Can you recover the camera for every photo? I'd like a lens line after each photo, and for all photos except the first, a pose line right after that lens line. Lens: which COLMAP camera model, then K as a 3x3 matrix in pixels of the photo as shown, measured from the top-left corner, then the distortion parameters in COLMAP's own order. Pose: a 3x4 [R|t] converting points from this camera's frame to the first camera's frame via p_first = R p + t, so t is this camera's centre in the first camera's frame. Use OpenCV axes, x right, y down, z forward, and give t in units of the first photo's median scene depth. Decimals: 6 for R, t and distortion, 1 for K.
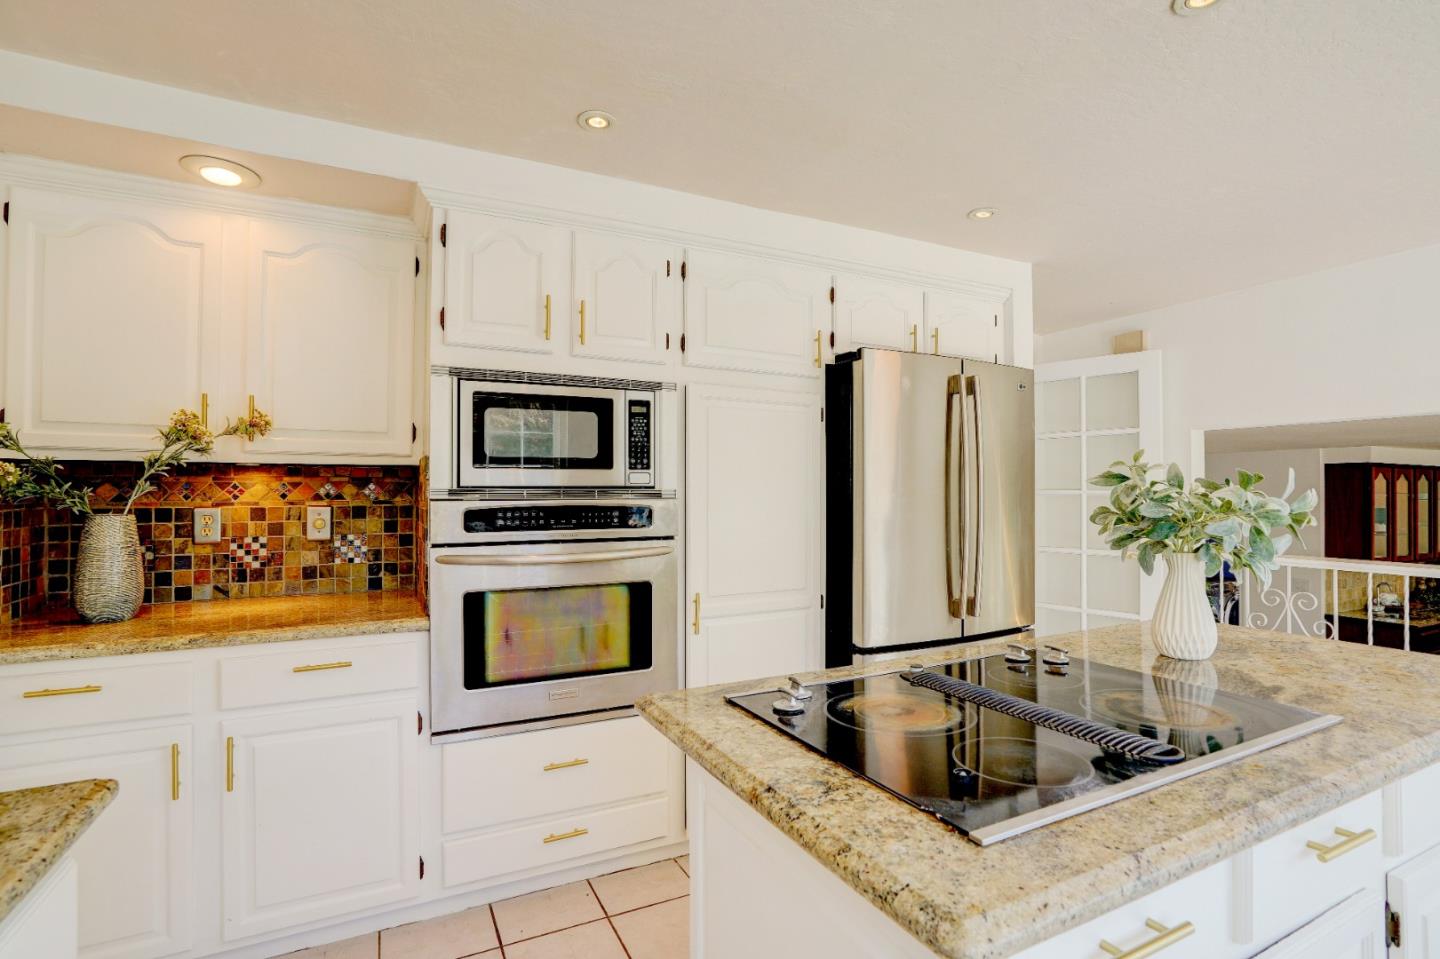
lens RADIAL K [[680.3, 0, 723.5], [0, 680.3, 481.4], [0, 0, 1]] dist [-0.051155, 0.021012]
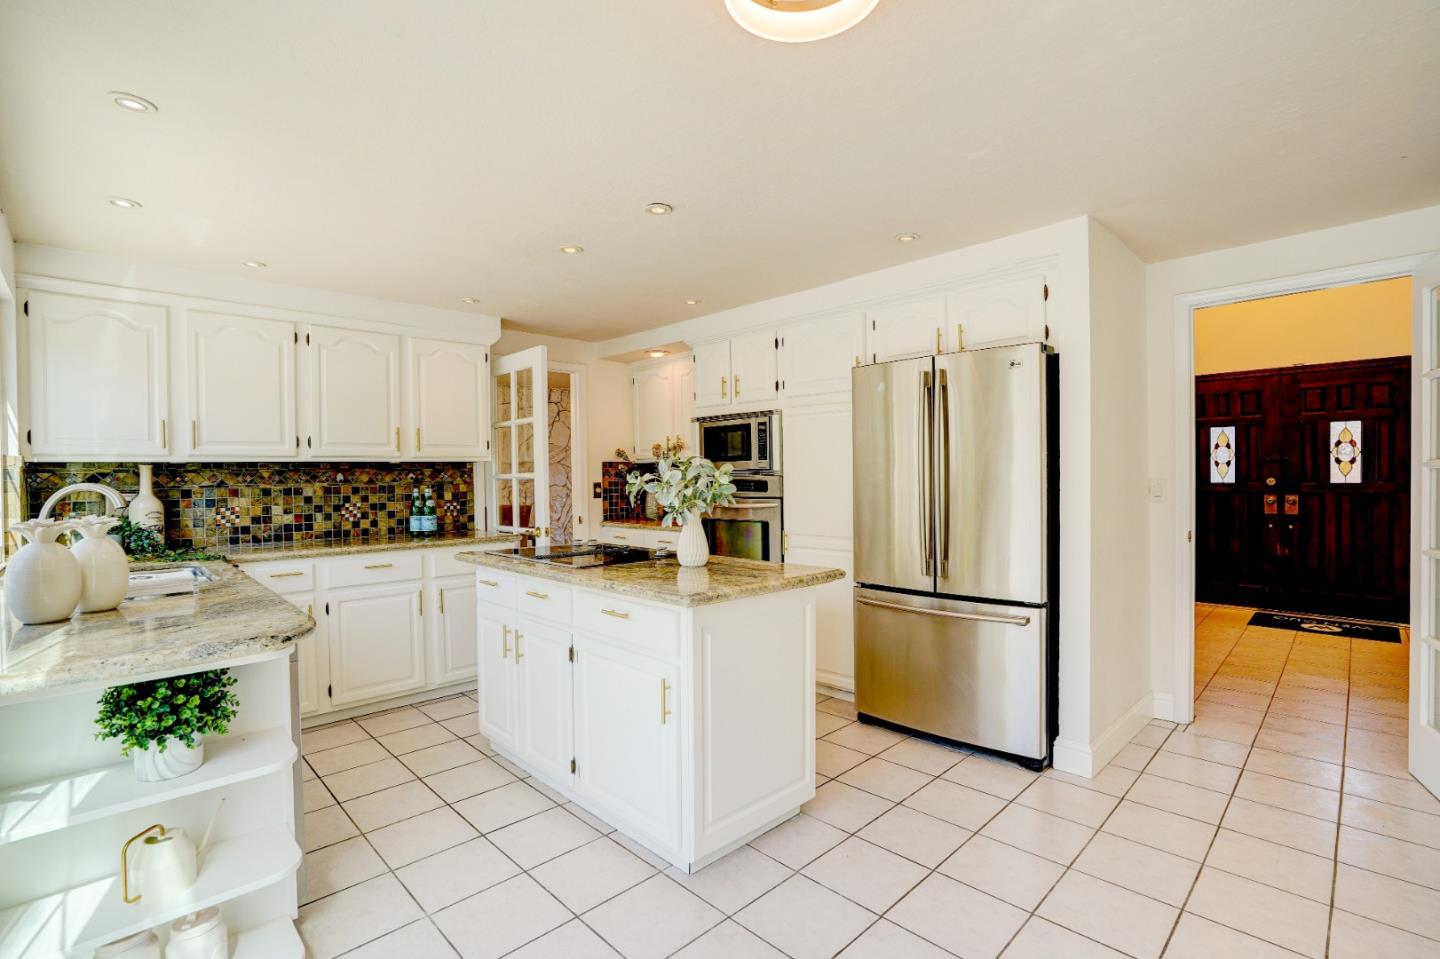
lens RADIAL K [[680.3, 0, 723.5], [0, 680.3, 481.4], [0, 0, 1]] dist [-0.051155, 0.021012]
pose [[0.309070, 0.008266, -0.951004, 1.584117], [0.028518, 0.999432, 0.017955, 0.004073], [0.950612, -0.032670, 0.308658, 0.331813]]
